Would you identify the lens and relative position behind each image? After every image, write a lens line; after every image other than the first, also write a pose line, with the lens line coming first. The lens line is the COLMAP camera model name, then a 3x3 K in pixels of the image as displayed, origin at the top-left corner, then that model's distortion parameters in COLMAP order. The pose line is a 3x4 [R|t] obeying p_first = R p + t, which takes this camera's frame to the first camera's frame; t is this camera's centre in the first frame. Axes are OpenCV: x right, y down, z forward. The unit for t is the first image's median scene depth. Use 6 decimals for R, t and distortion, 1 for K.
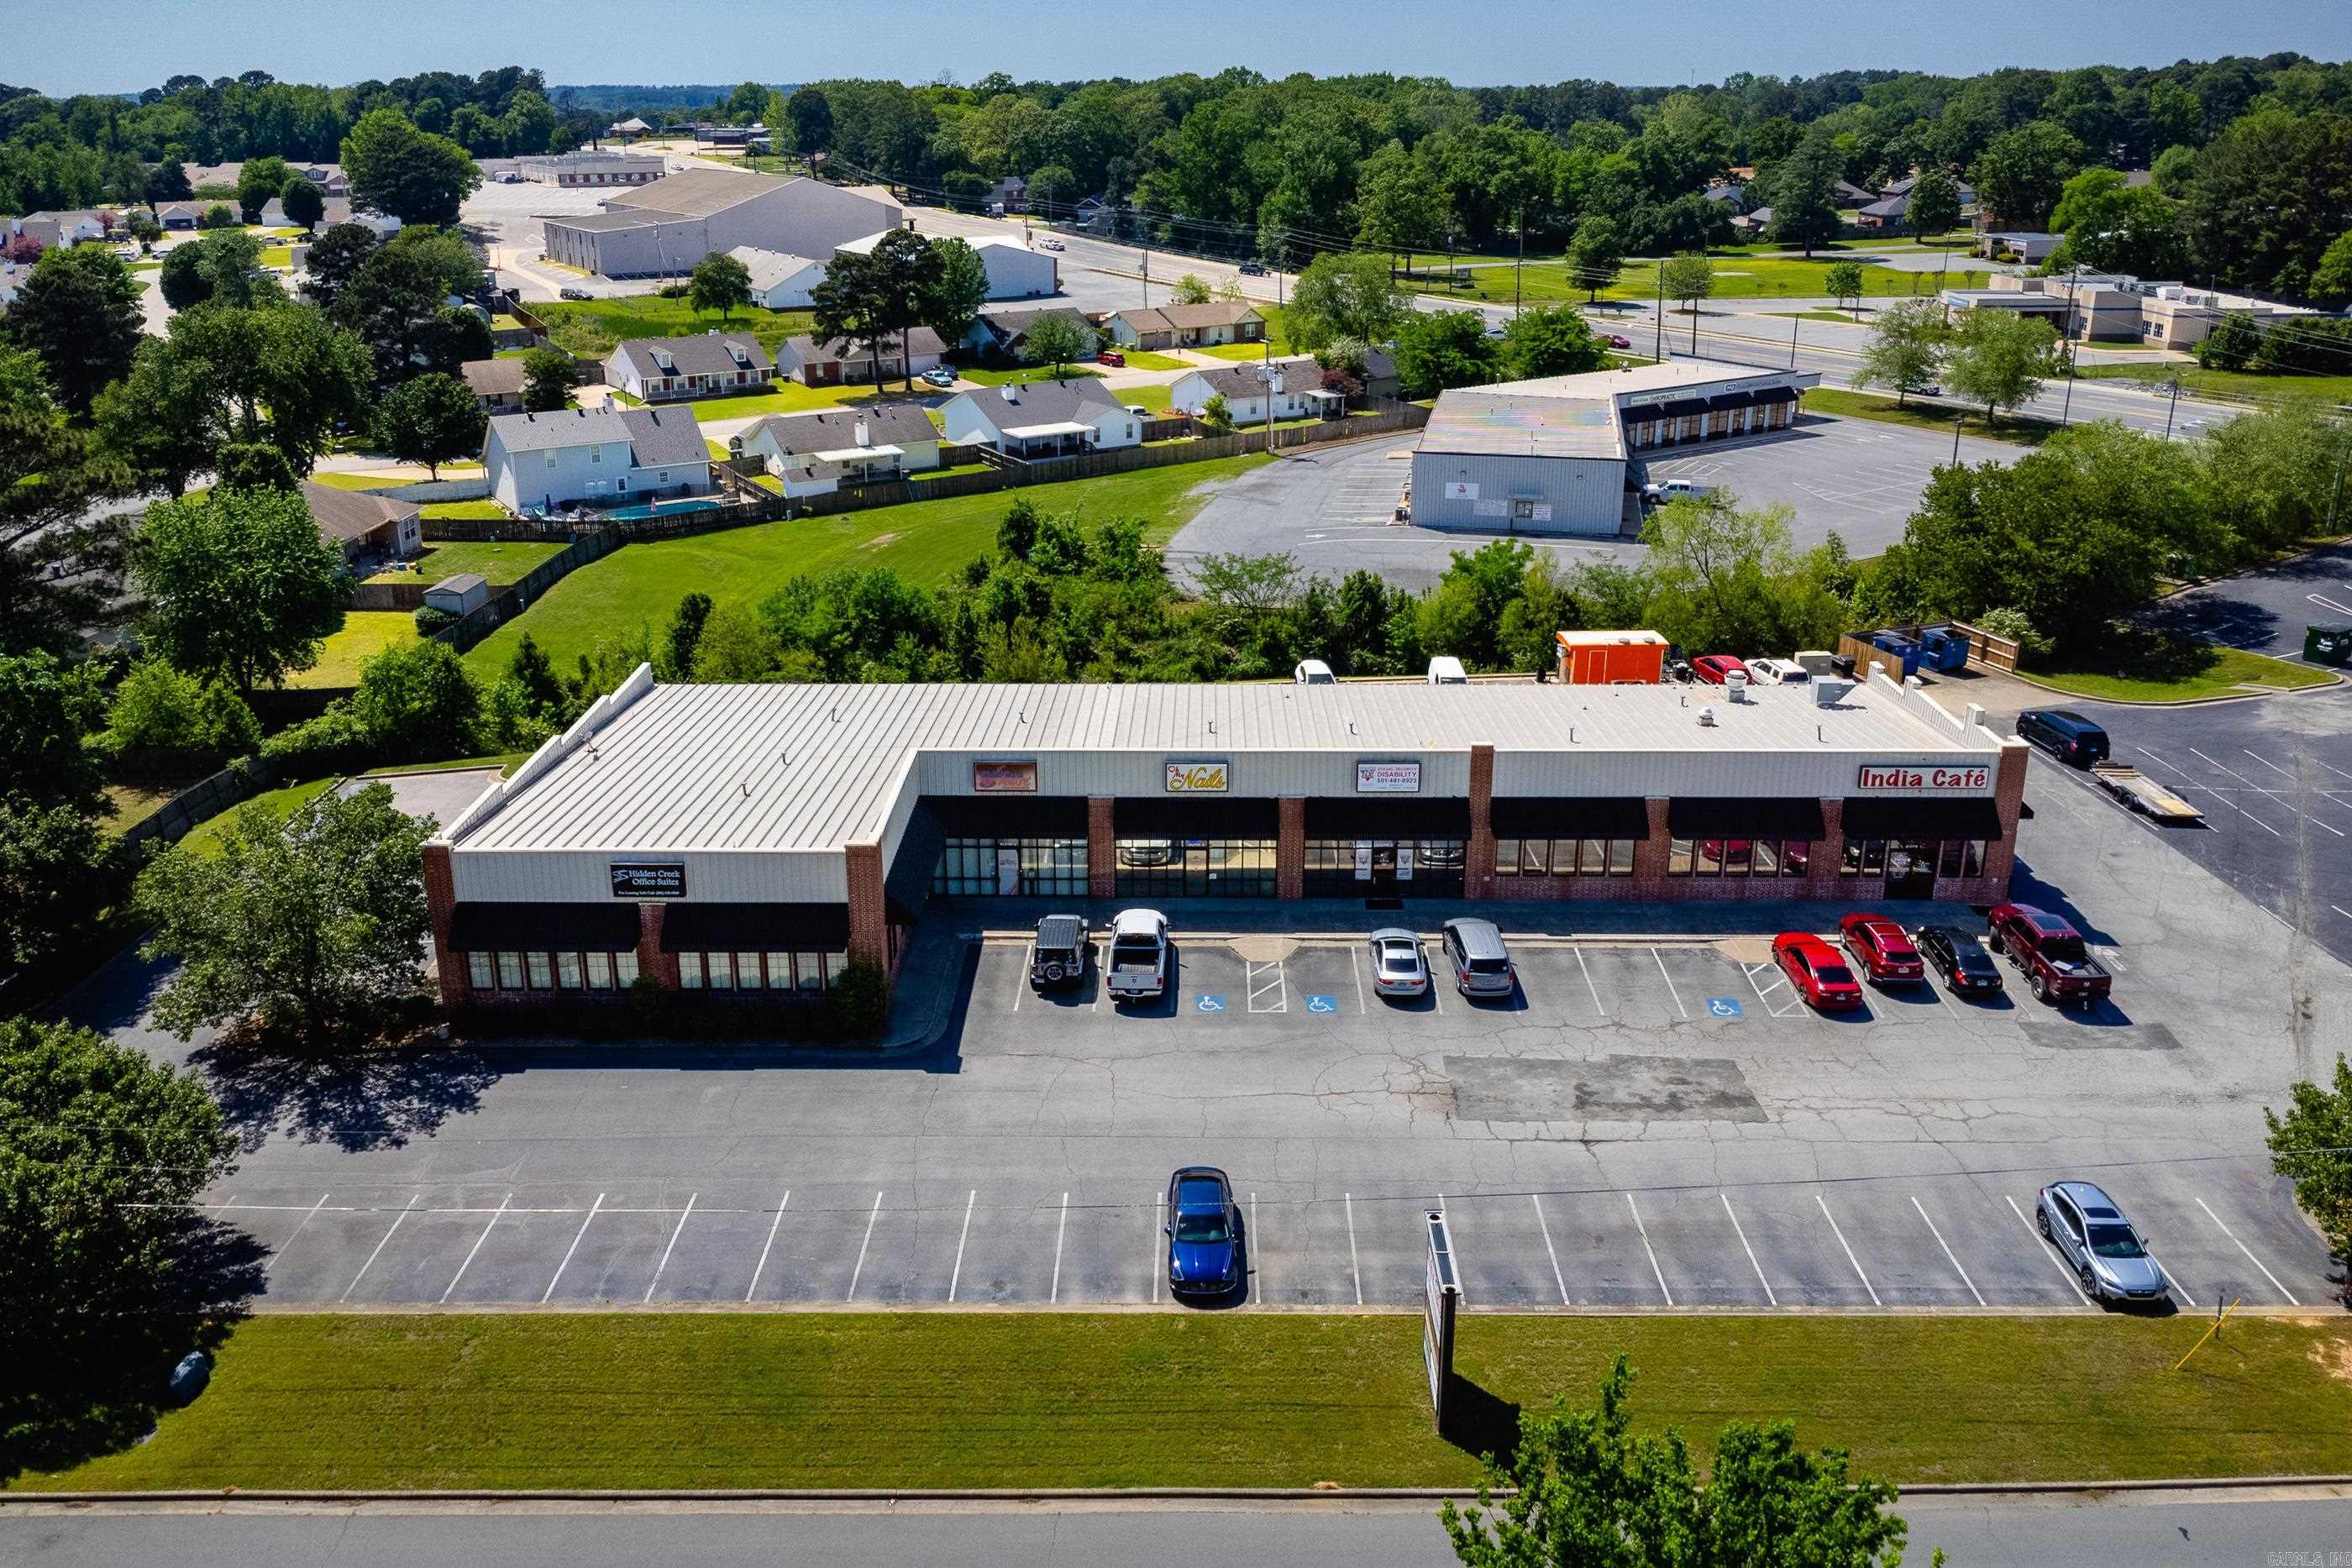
lens RADIAL K [[1762.2, 0, 1157.9], [0, 1762.2, 697.5], [0, 0, 1]] dist [0.009108, -0.008673]
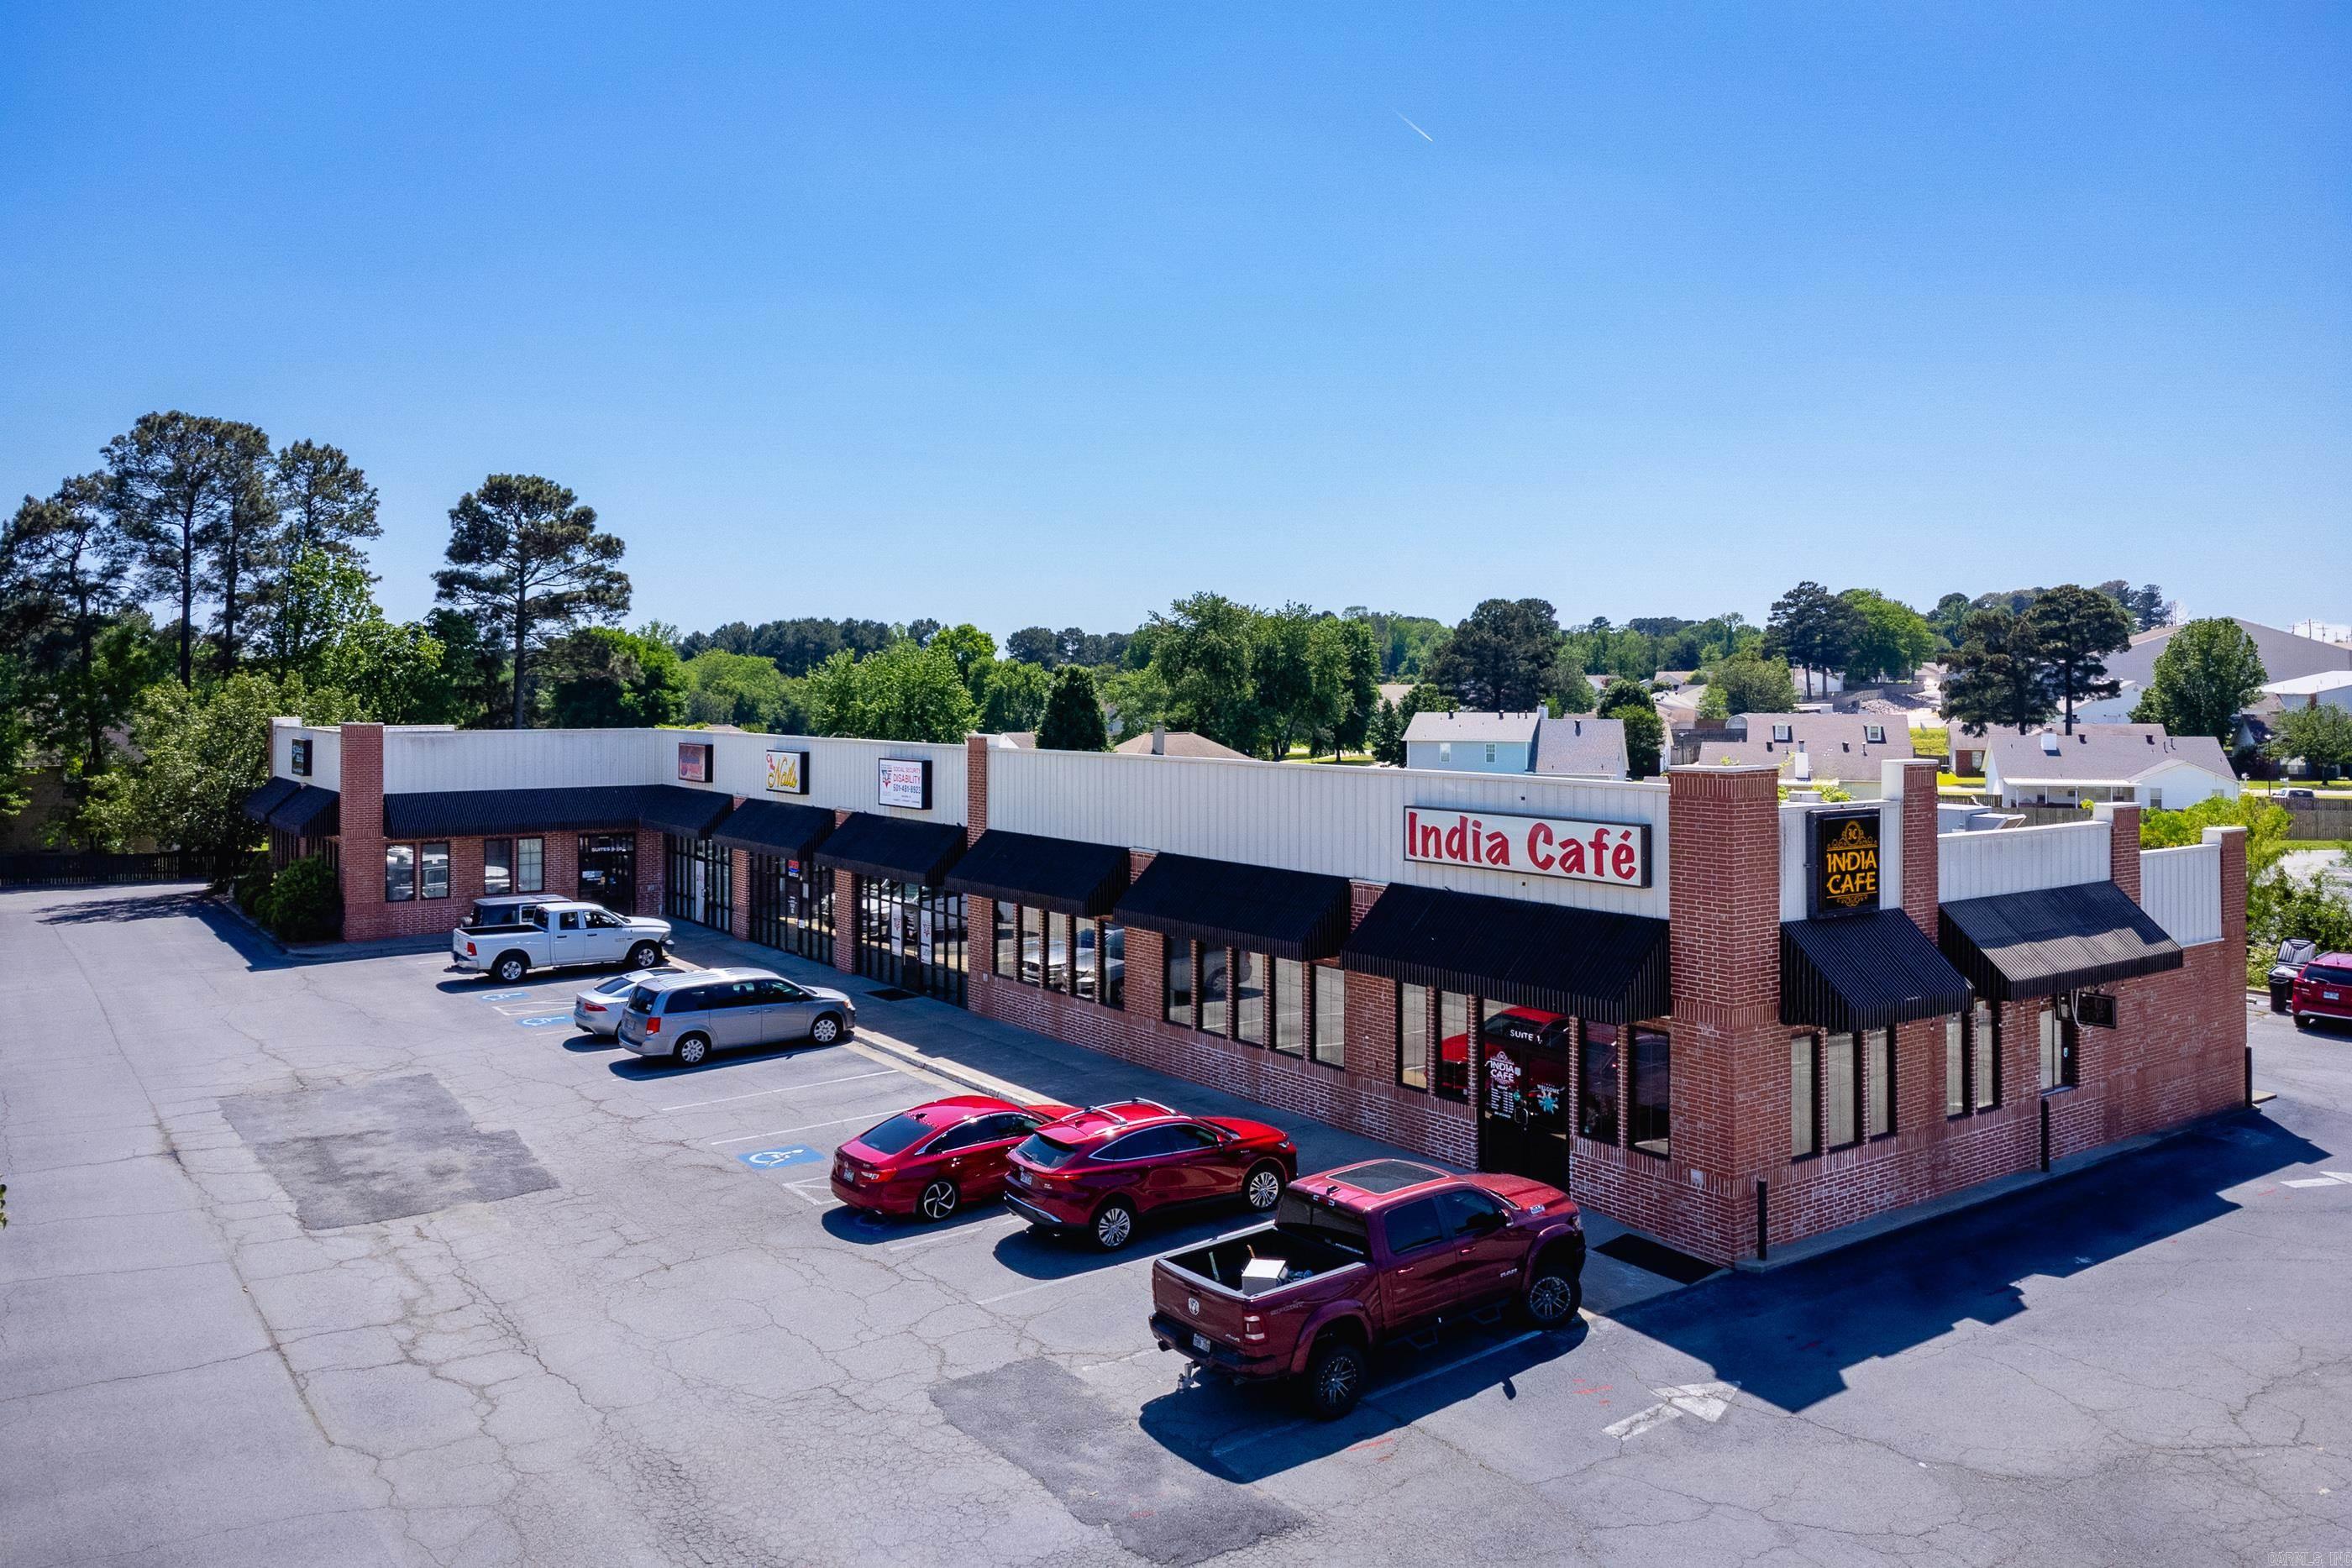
lens RADIAL K [[1705.0, 0, 1158.0], [0, 1705.0, 684.9], [0, 0, 1]] dist [0.006304, -0.002012]
pose [[0.589561, 0.003084, -0.807718, 0.611493], [-0.262125, 0.946602, -0.187712, 0.092051], [0.764008, 0.322391, 0.558888, 0.623608]]
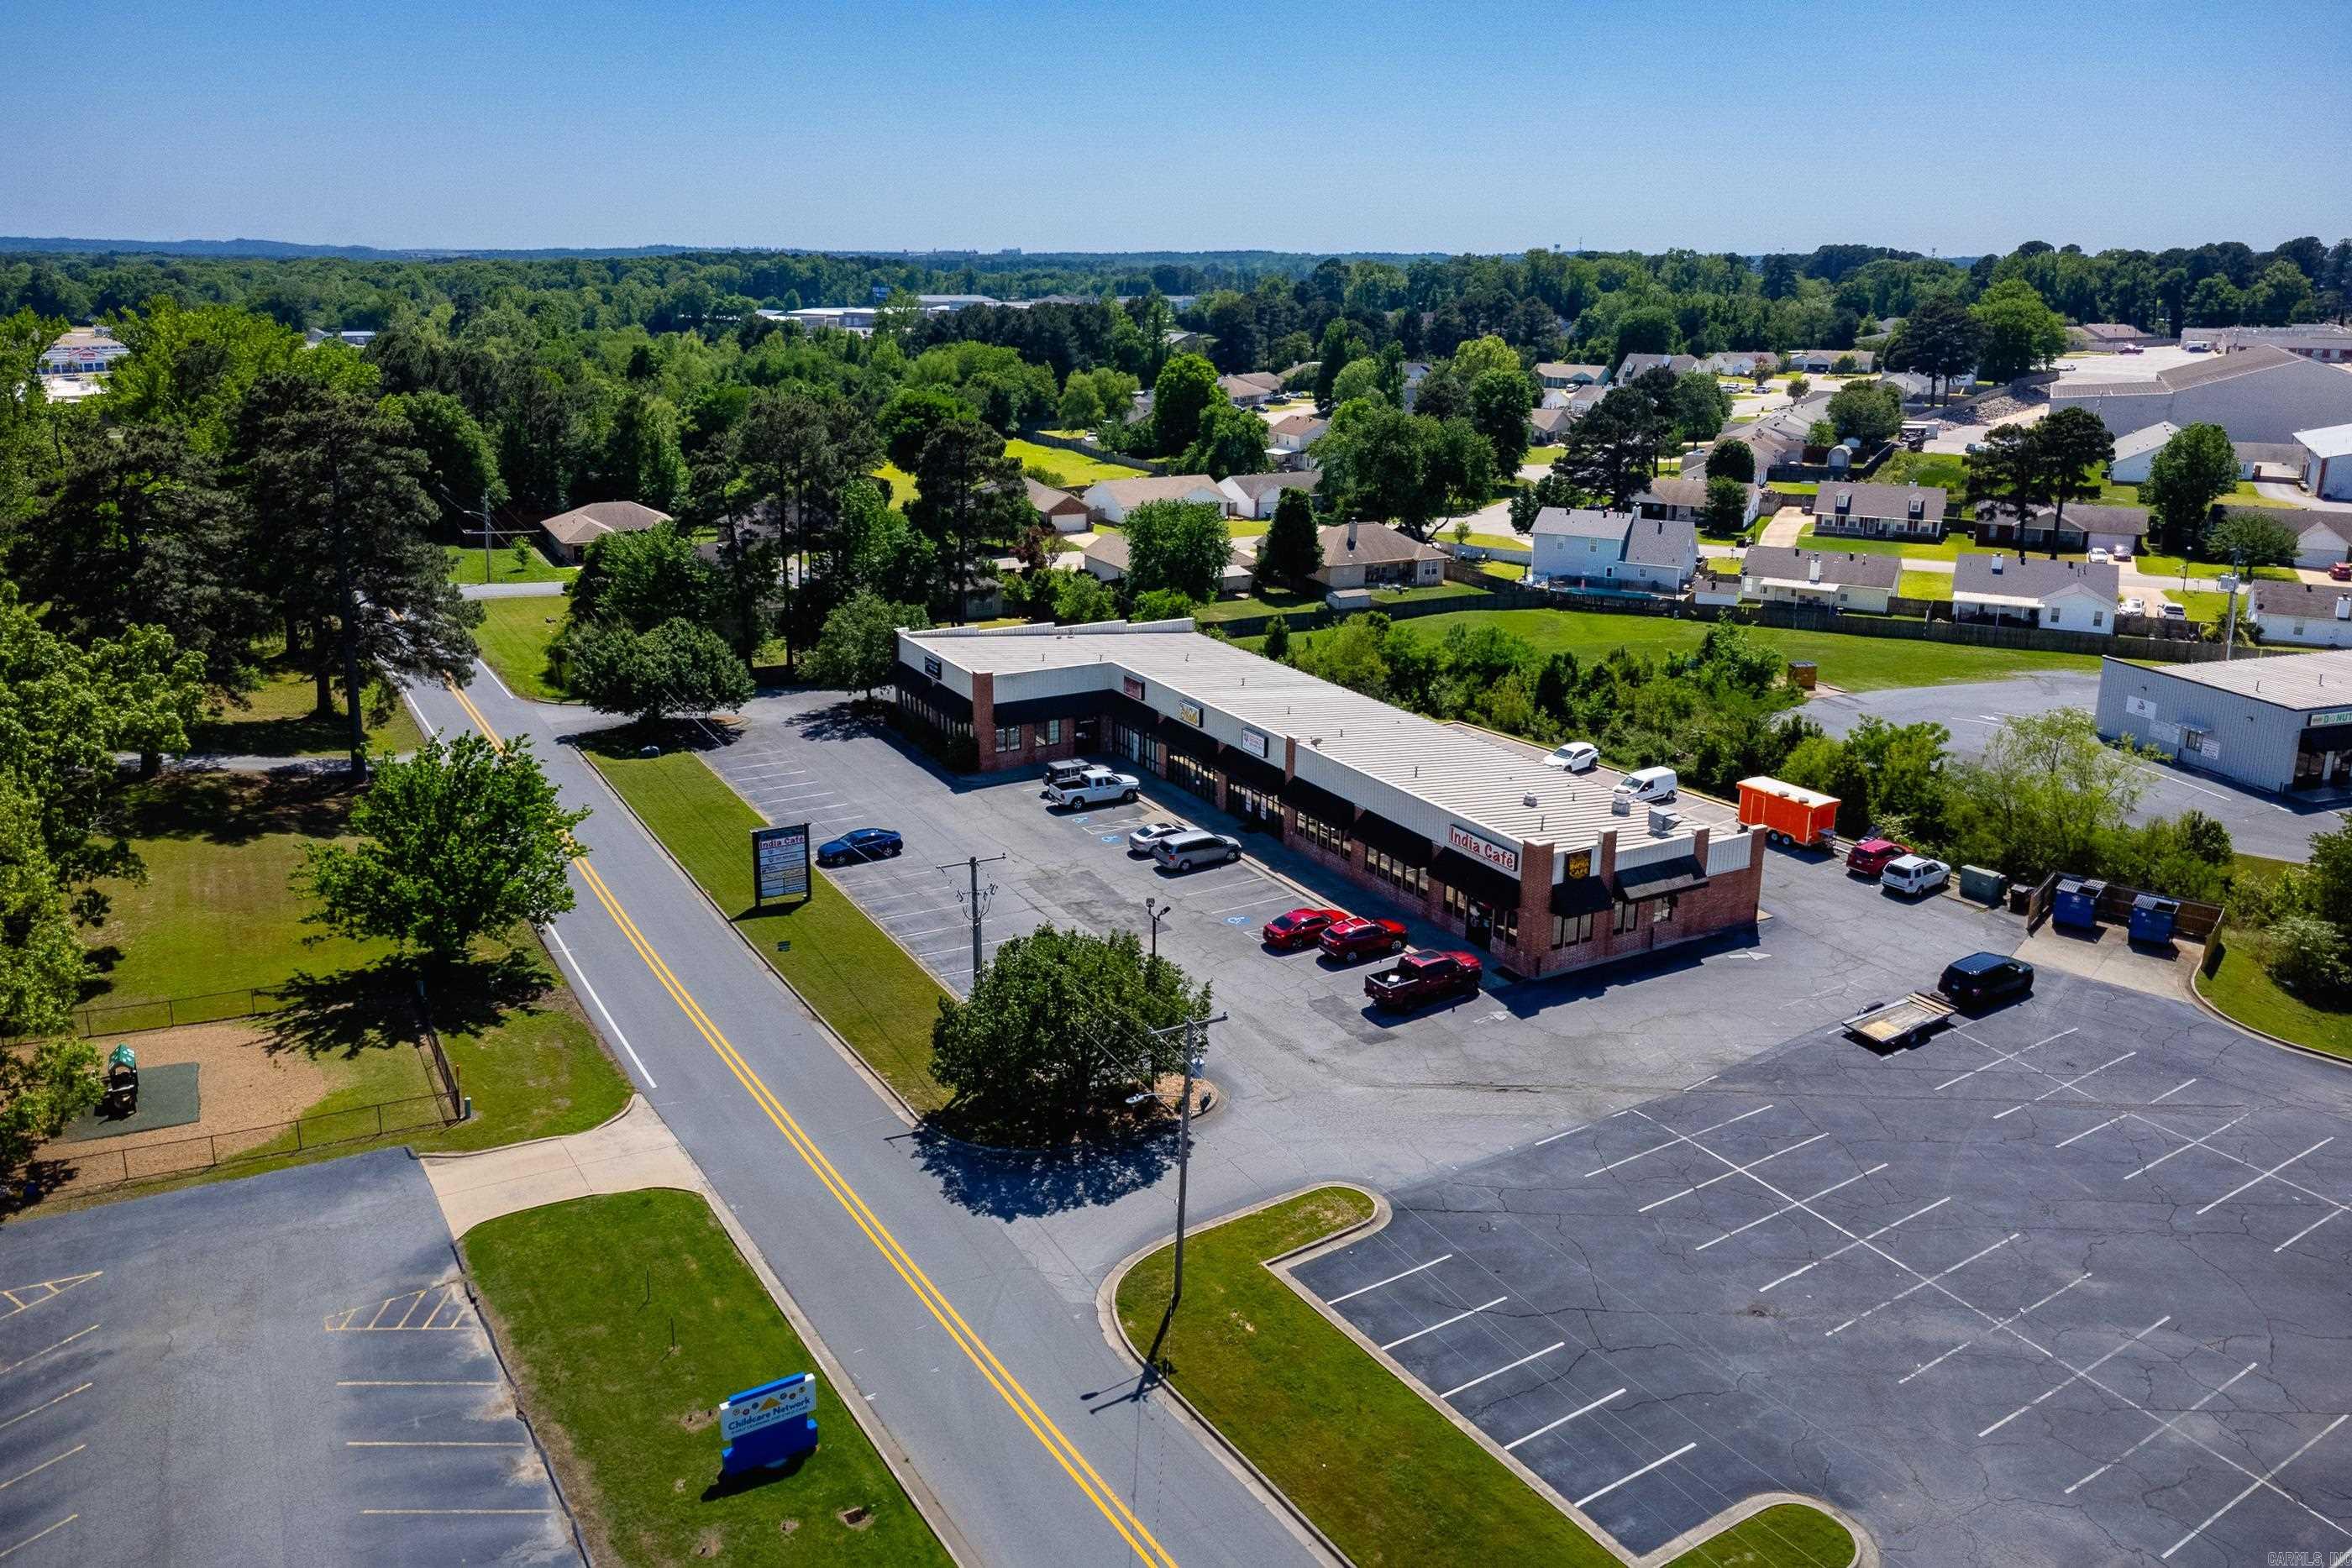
lens RADIAL K [[1705.0, 0, 1158.0], [0, 1705.0, 684.9], [0, 0, 1]] dist [0.006304, -0.002012]
pose [[0.503437, 0.220144, -0.835516, 1.152101], [-0.287373, 0.954607, 0.078367, -0.083202], [0.814842, 0.200652, 0.543848, 0.106644]]
